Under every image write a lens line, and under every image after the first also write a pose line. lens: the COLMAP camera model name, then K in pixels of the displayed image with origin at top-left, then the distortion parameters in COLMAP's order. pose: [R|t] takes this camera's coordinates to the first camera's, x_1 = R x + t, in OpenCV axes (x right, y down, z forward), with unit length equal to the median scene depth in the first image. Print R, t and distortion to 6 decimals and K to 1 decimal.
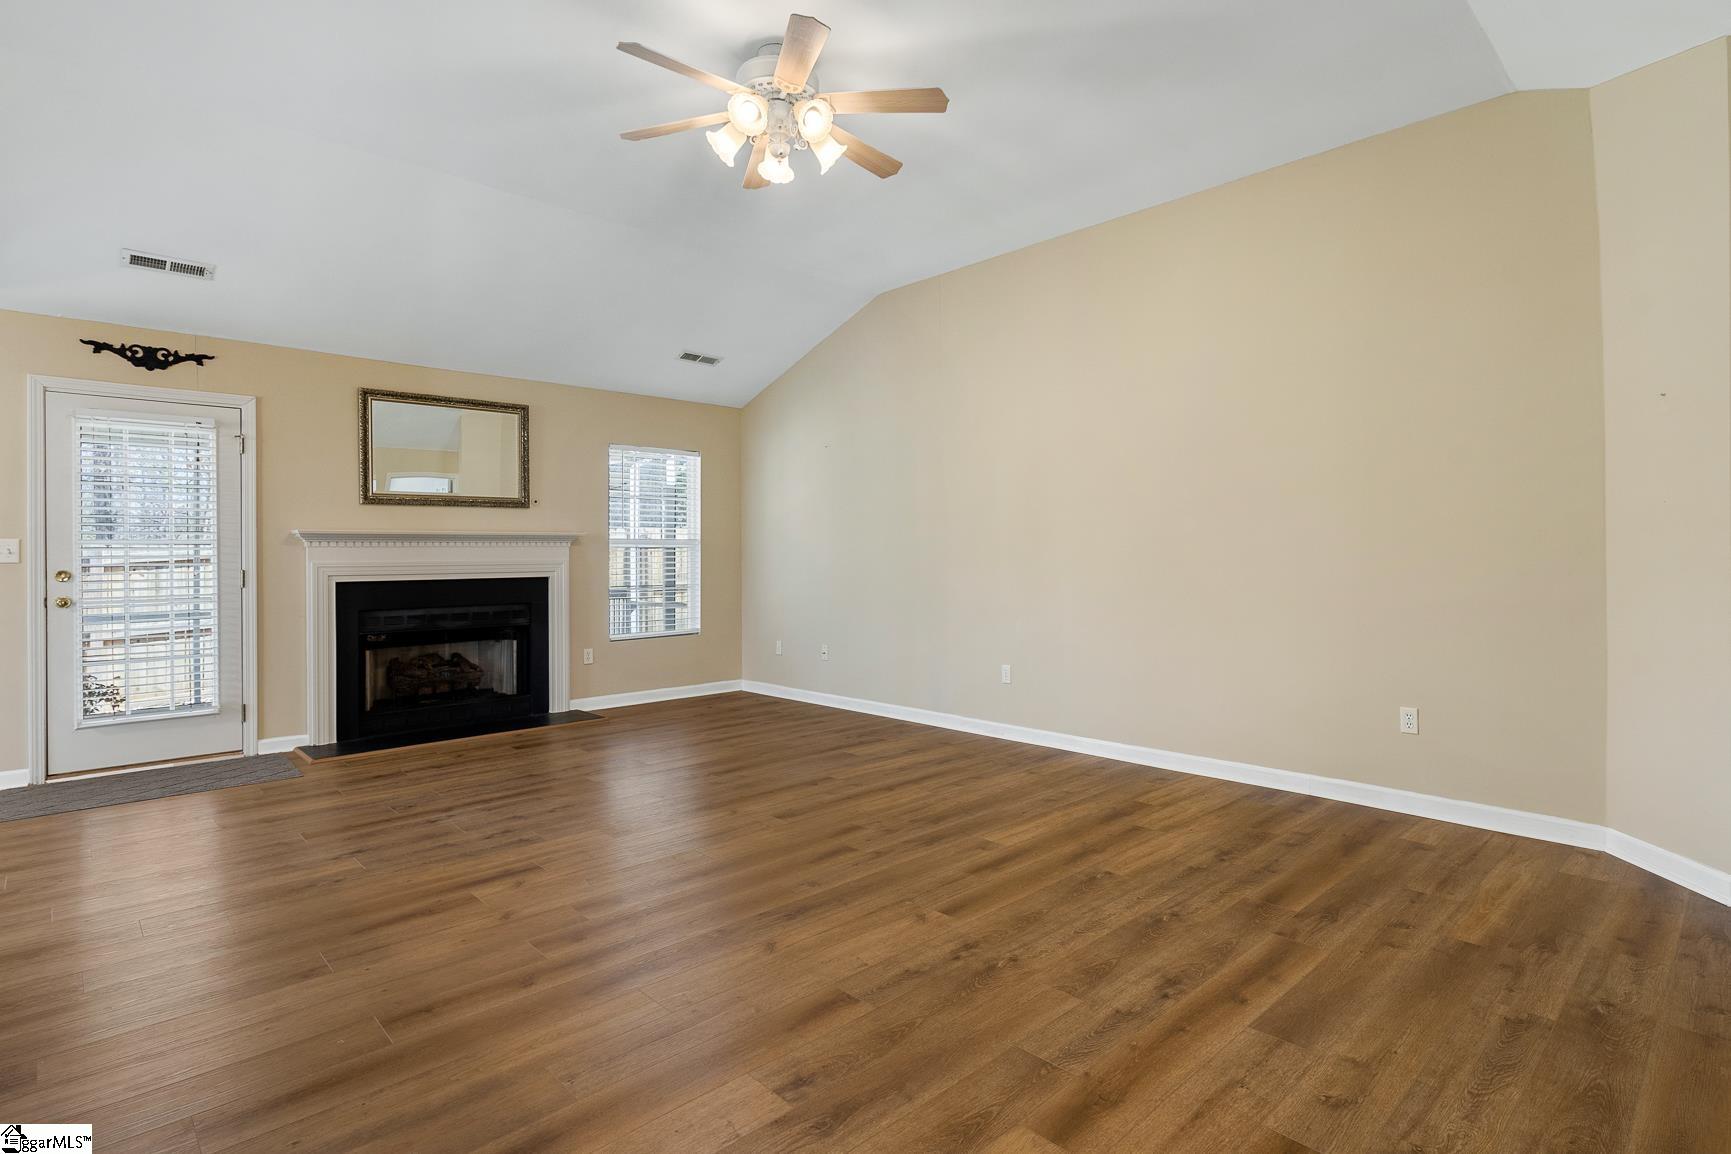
lens RADIAL K [[863.7, 0, 934.8], [0, 863.7, 557.5], [0, 0, 1]] dist [-0.004572, 0.001734]
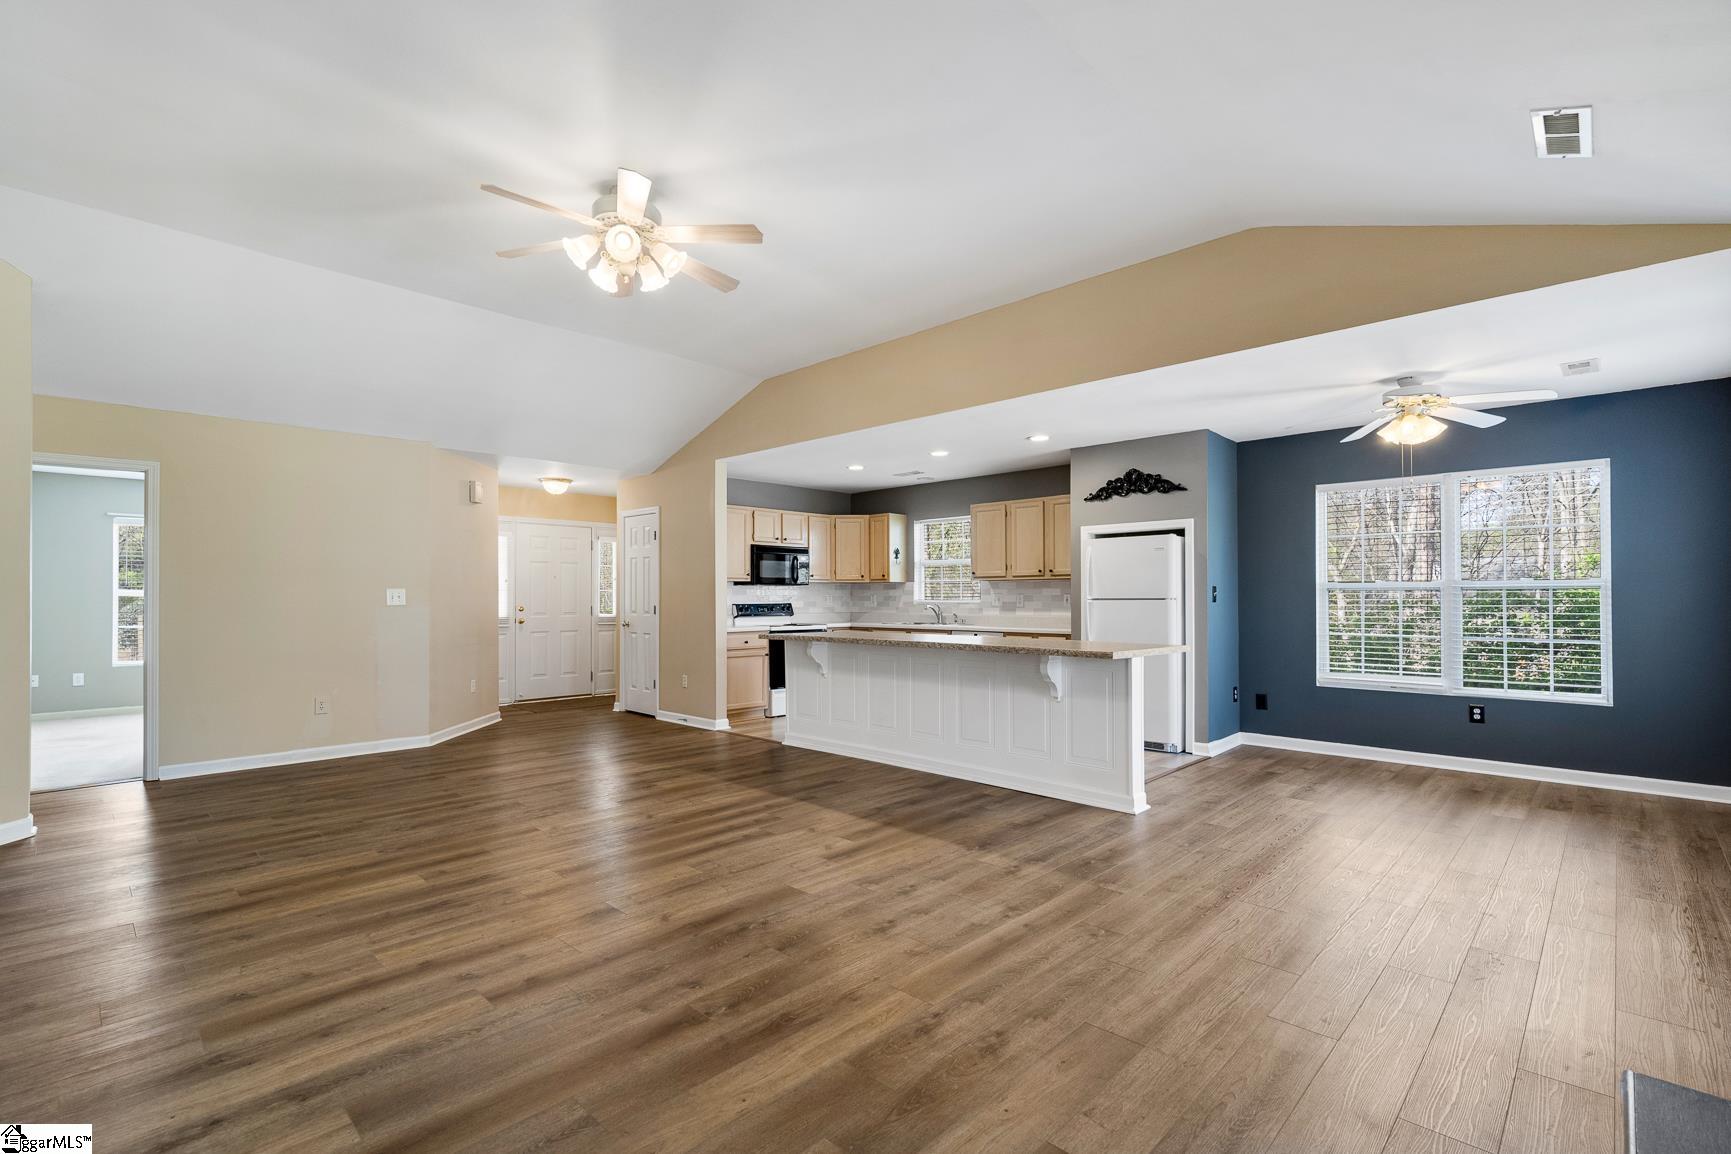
lens RADIAL K [[783.4, 0, 864.3], [0, 783.4, 589.3], [0, 0, 1]] dist [-0.004252, 0.000165]
pose [[-0.999945, 0.010285, -0.002280, -0.350958], [0.010306, 0.999899, -0.009766, -0.007774], [0.002179, -0.009789, -0.999950, 1.446251]]
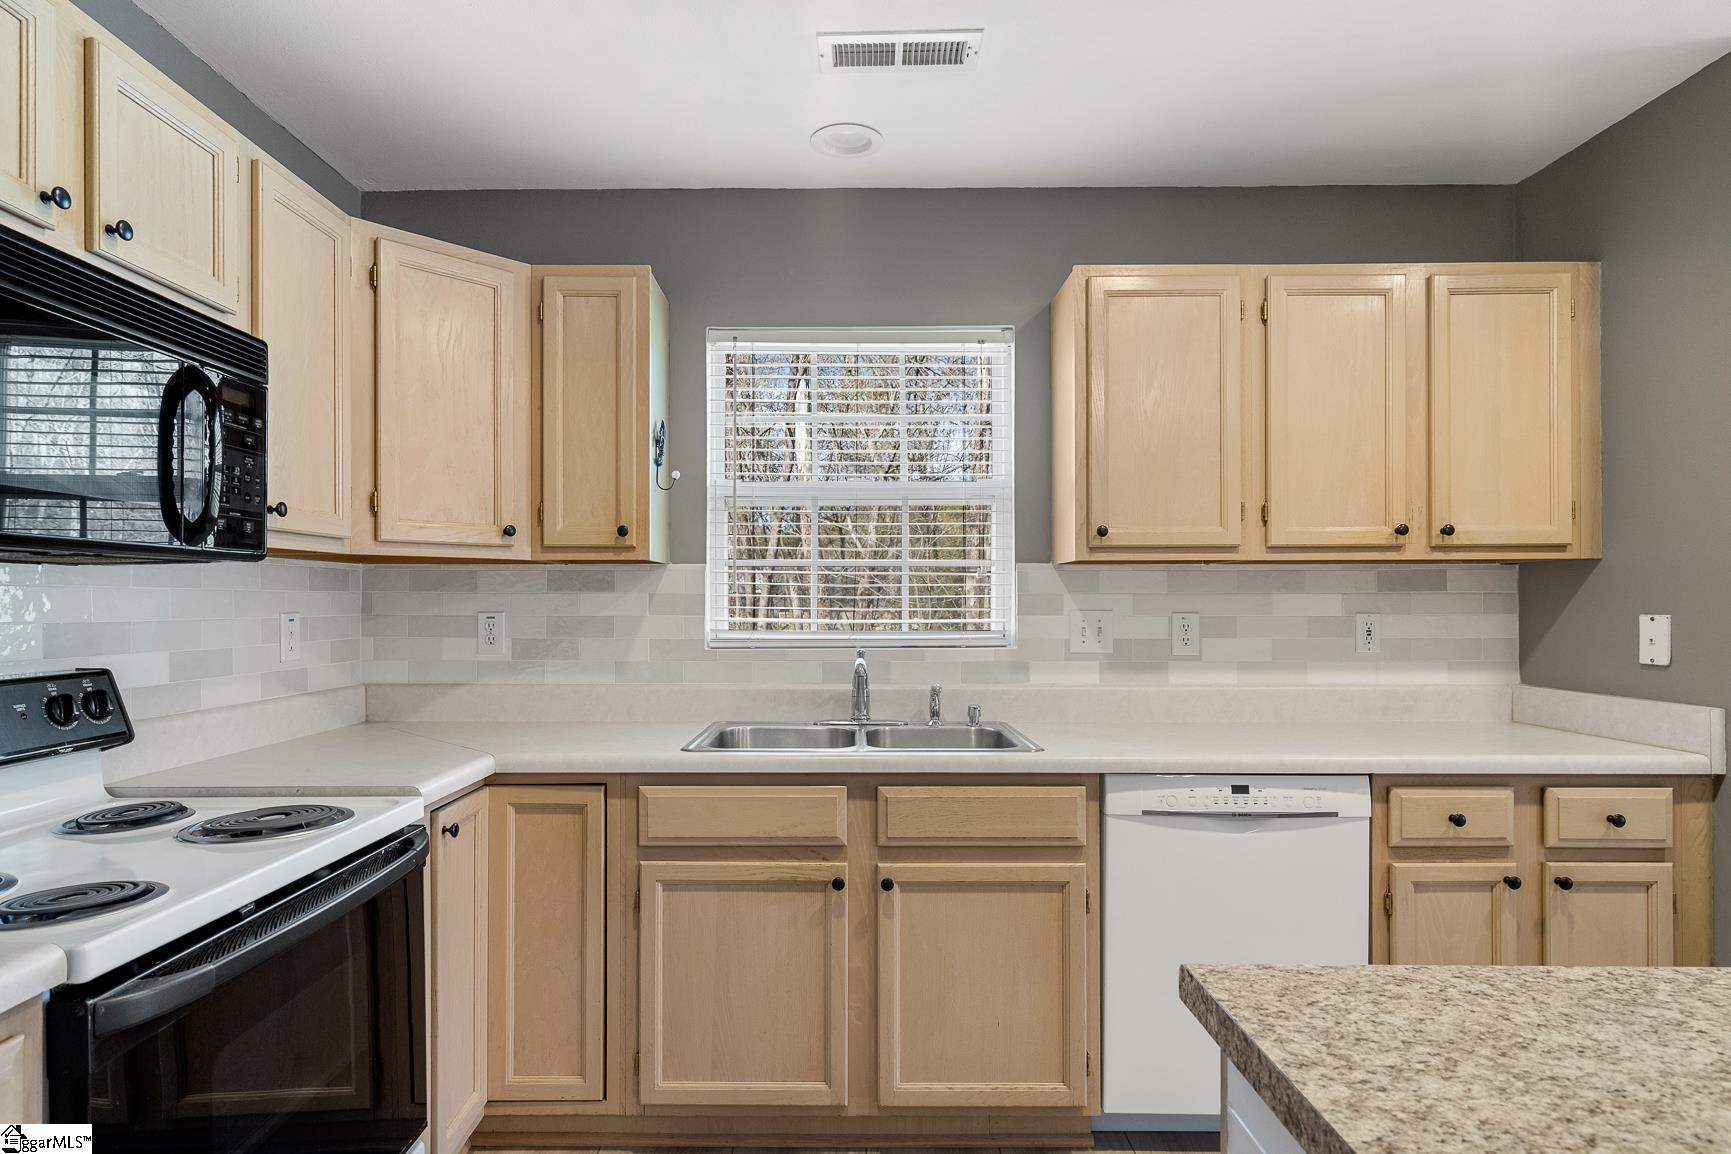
lens RADIAL K [[928.4, 0, 847.0], [0, 928.4, 600.6], [0, 0, 1]] dist [0.001707, 0.000927]
pose [[-0.722381, 0.007344, -0.691456, -0.141957], [0.005406, 0.999973, 0.004974, -0.021559], [0.691474, -0.000145, -0.722401, 0.062170]]
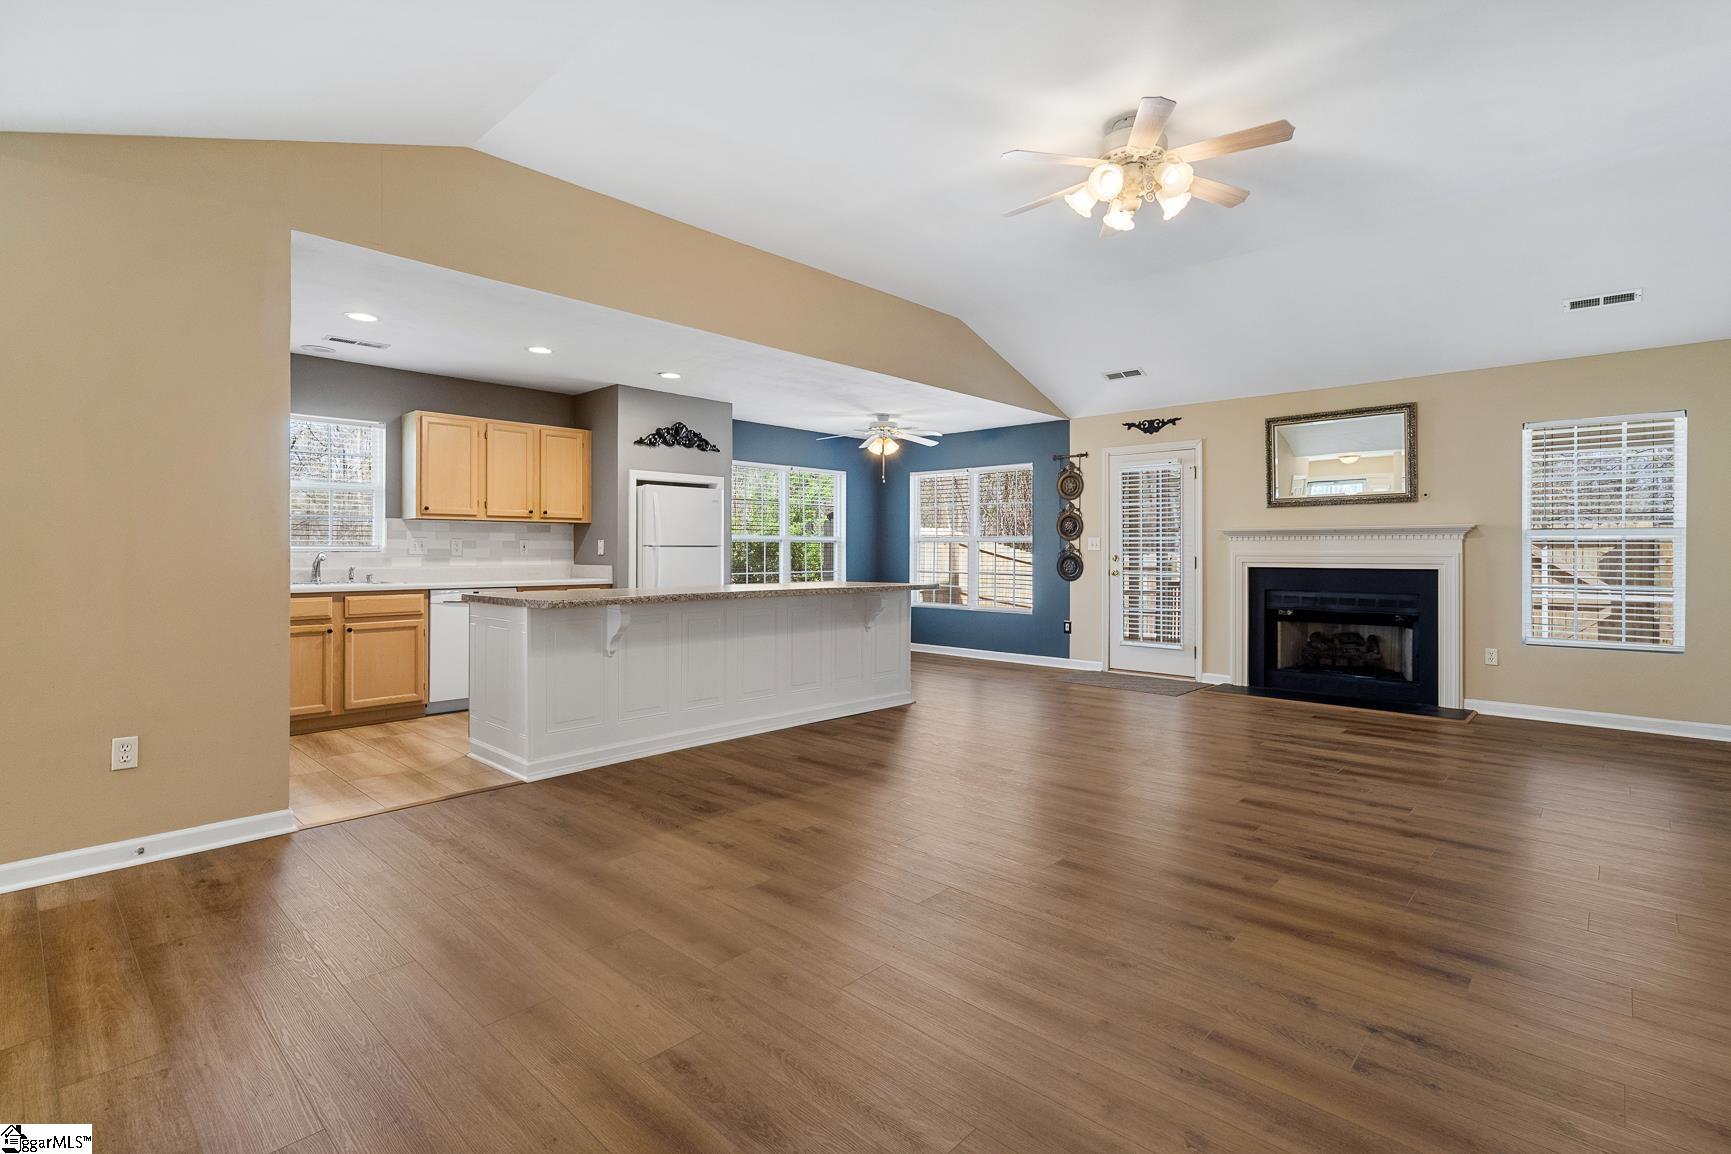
lens RADIAL K [[813.7, 0, 858.1], [0, 813.7, 548.1], [0, 0, 1]] dist [-0.003414, 0.000093]
pose [[0.018410, 0.004996, -0.999818, 0.637928], [-0.004626, 0.999977, 0.004911, -0.004871], [0.999820, 0.004534, 0.018433, 0.418050]]
